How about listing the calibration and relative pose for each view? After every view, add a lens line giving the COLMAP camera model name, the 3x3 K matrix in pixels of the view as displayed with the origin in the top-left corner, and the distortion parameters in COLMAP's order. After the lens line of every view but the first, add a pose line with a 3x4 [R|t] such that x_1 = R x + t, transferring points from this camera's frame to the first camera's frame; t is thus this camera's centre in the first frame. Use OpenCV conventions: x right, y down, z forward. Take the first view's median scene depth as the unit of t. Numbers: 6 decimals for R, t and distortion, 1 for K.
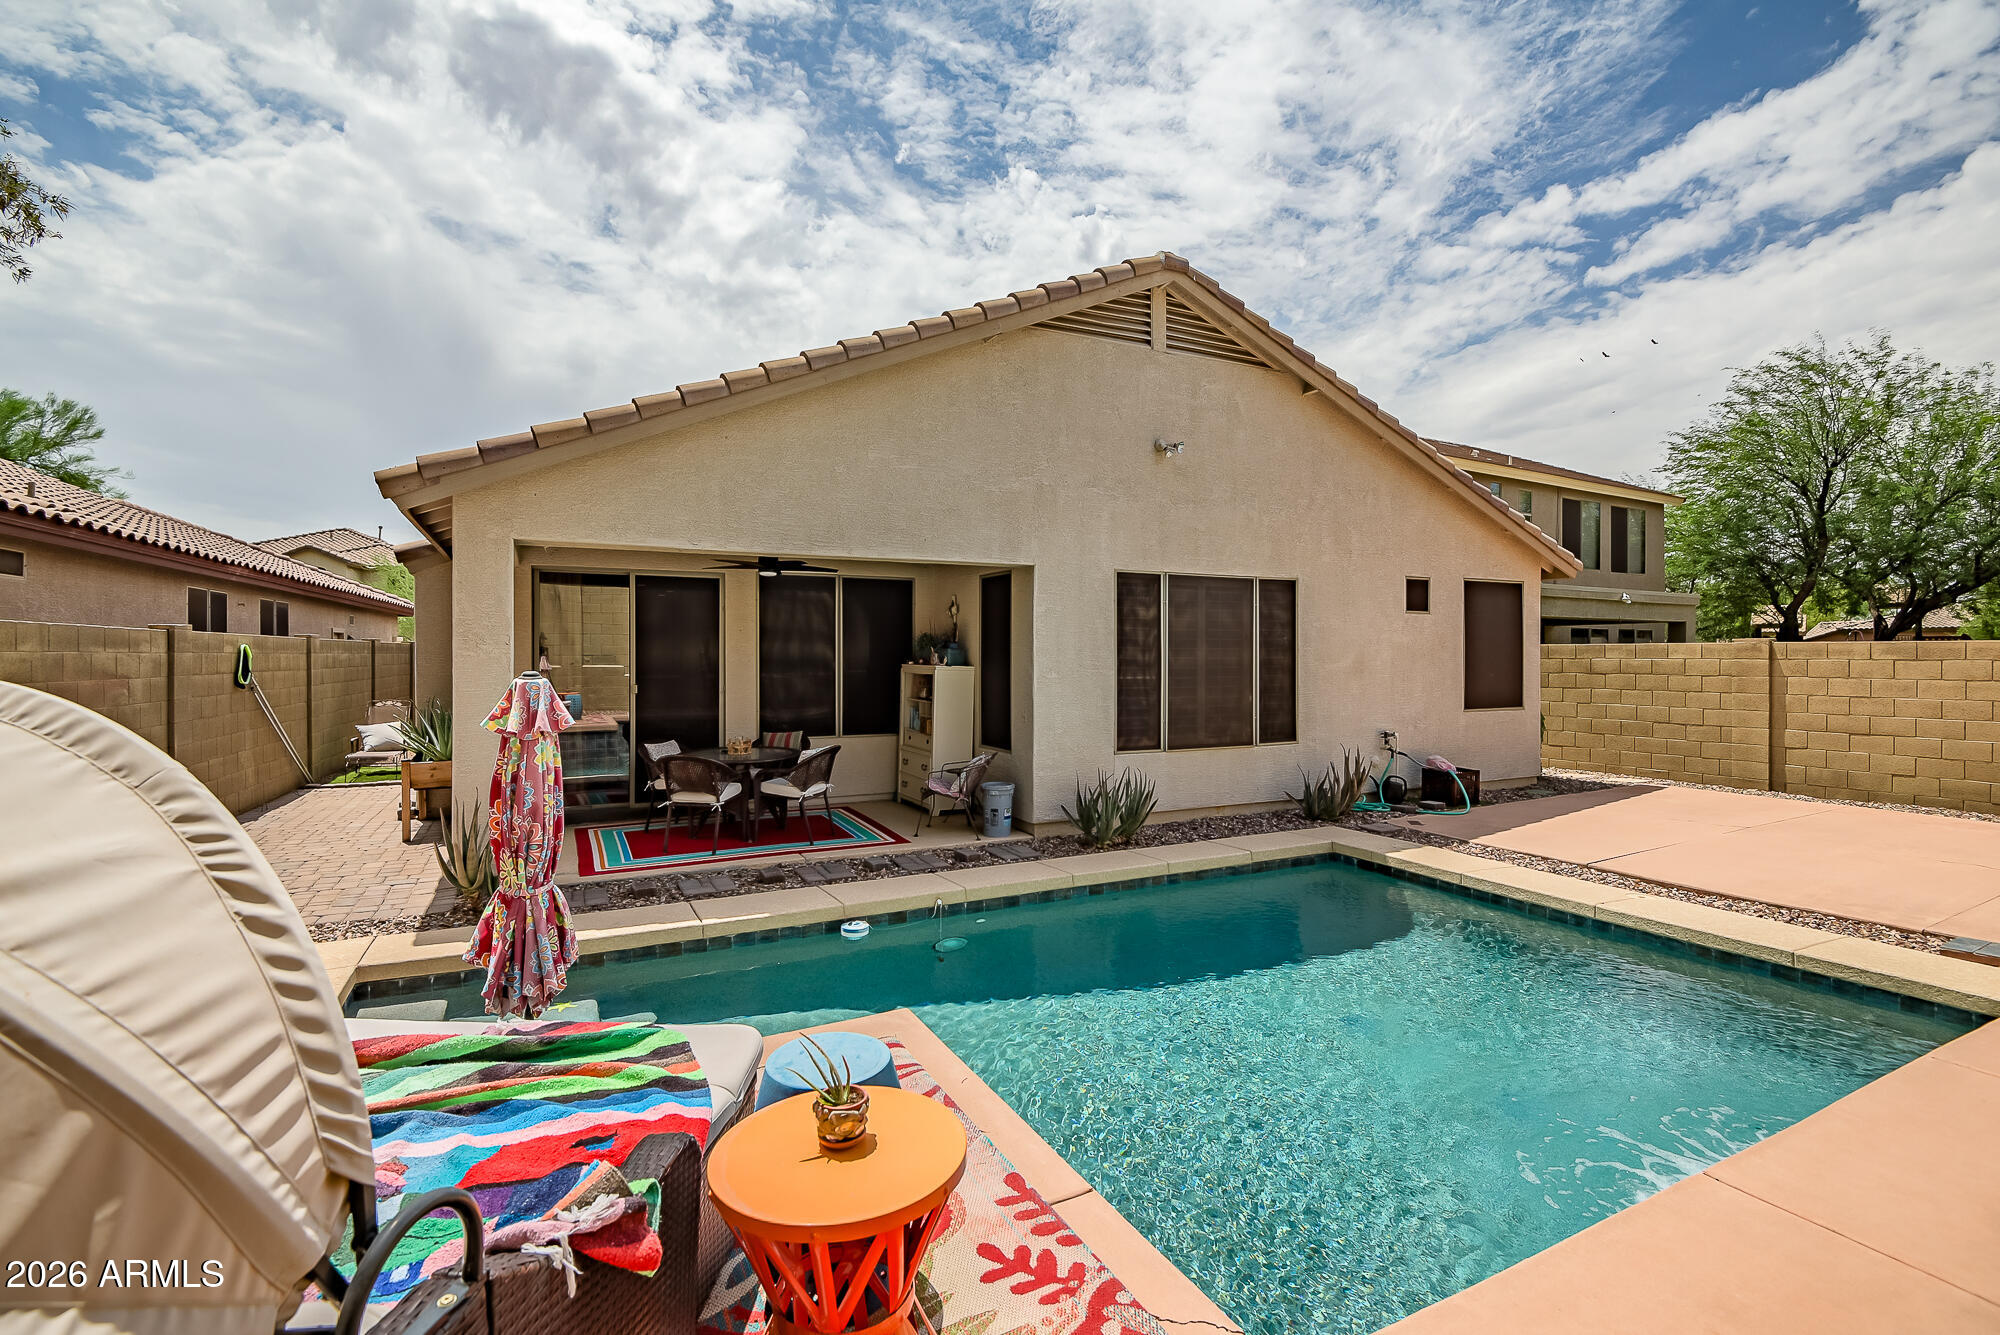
lens RADIAL K [[914.8, 0, 1017.6], [0, 914.8, 655.7], [0, 0, 1]] dist [0.002388, -0.021727]
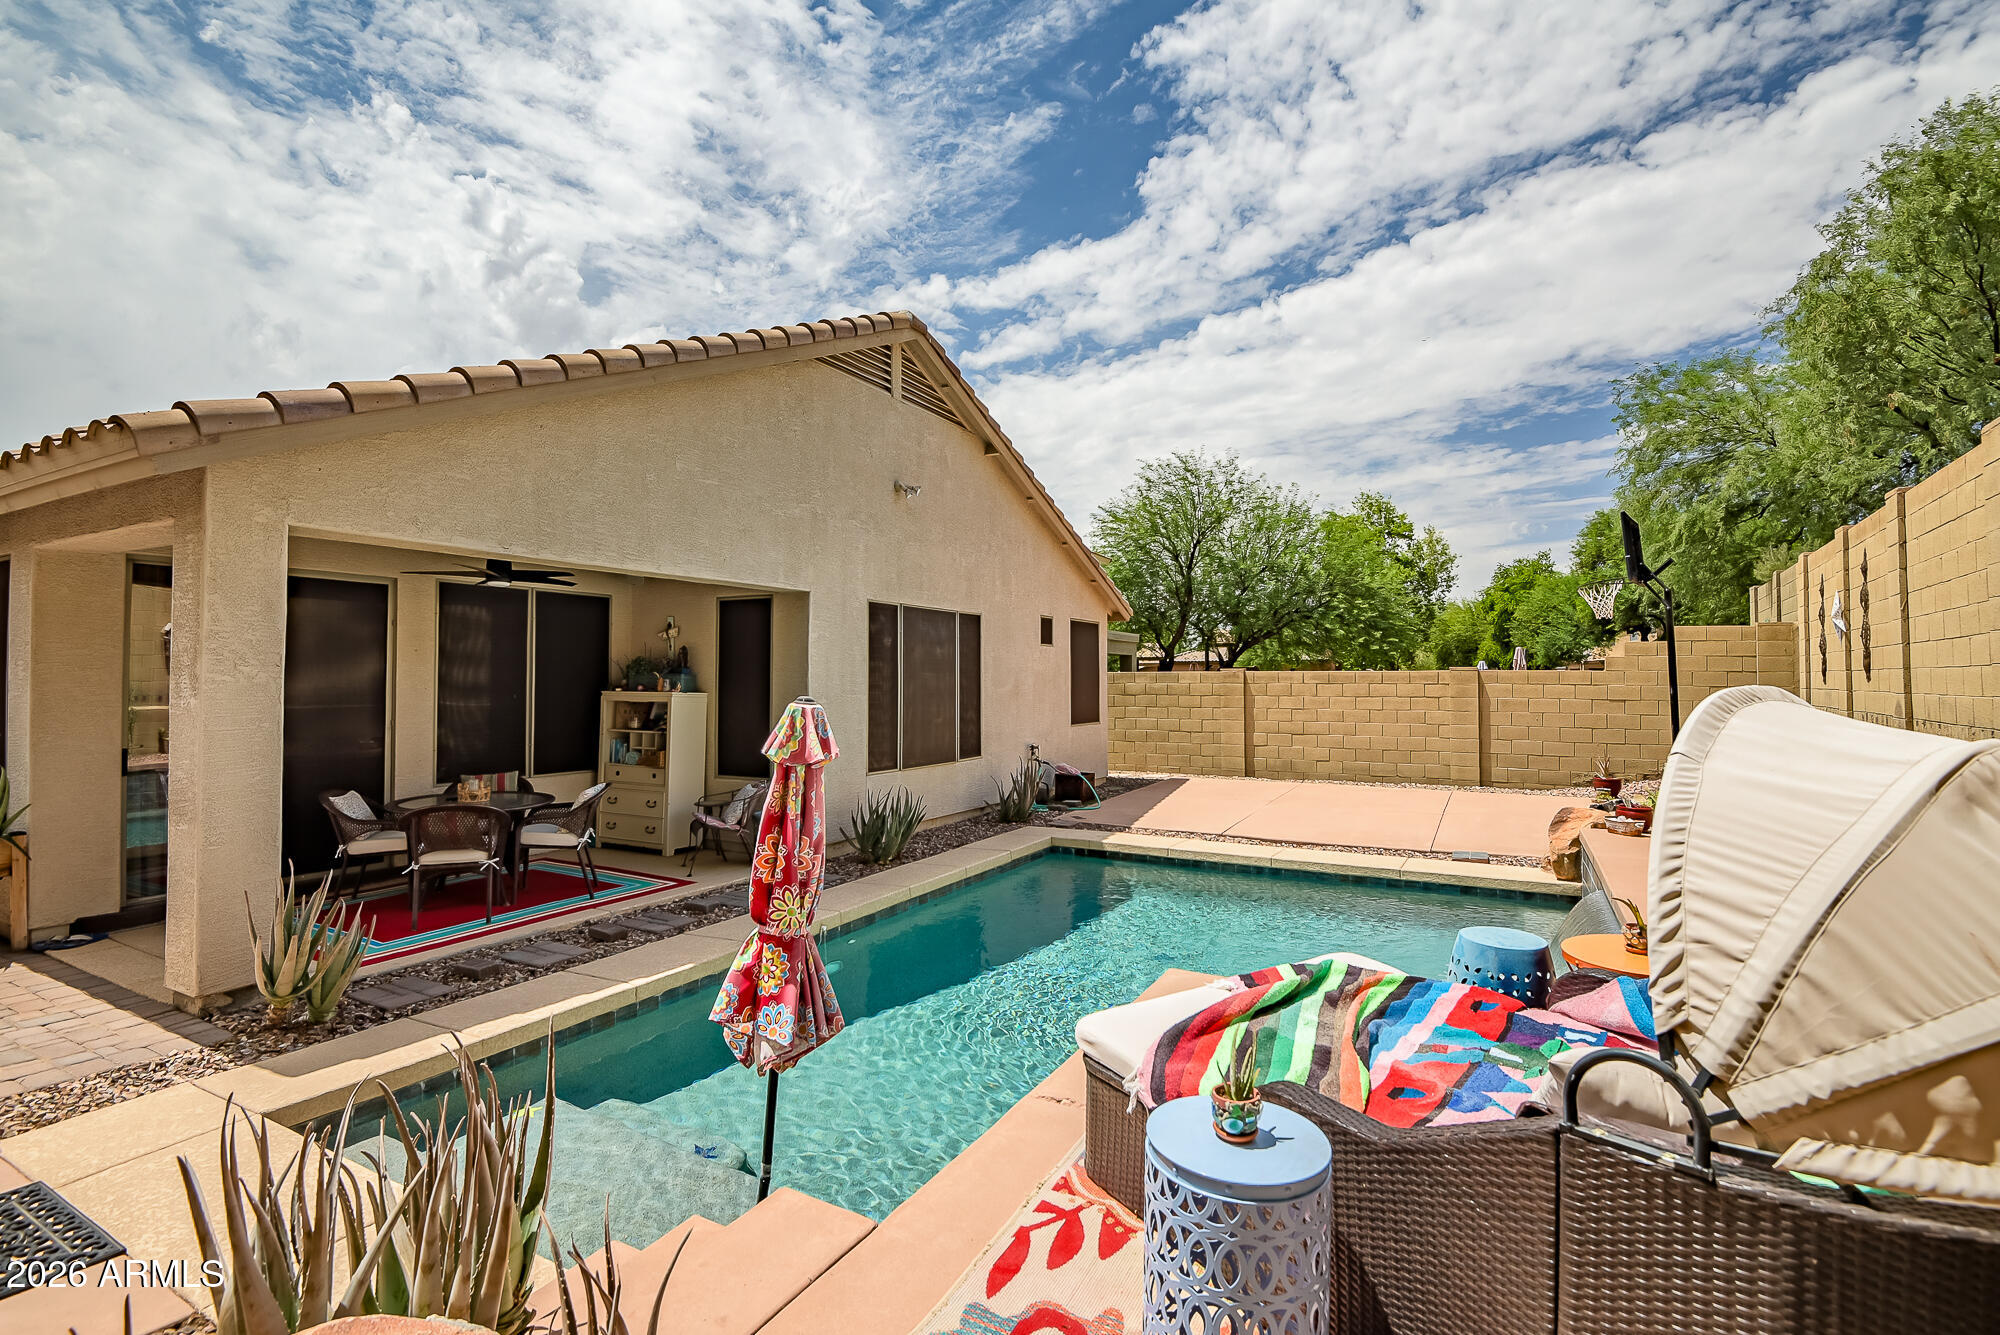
lens RADIAL K [[914.8, 0, 1017.6], [0, 914.8, 655.7], [0, 0, 1]] dist [0.002388, -0.021727]
pose [[0.820959, 0.014837, 0.570794, -0.336388], [0.001720, 0.999594, -0.028457, 0.000843], [-0.570984, 0.024344, 0.820600, 0.037457]]
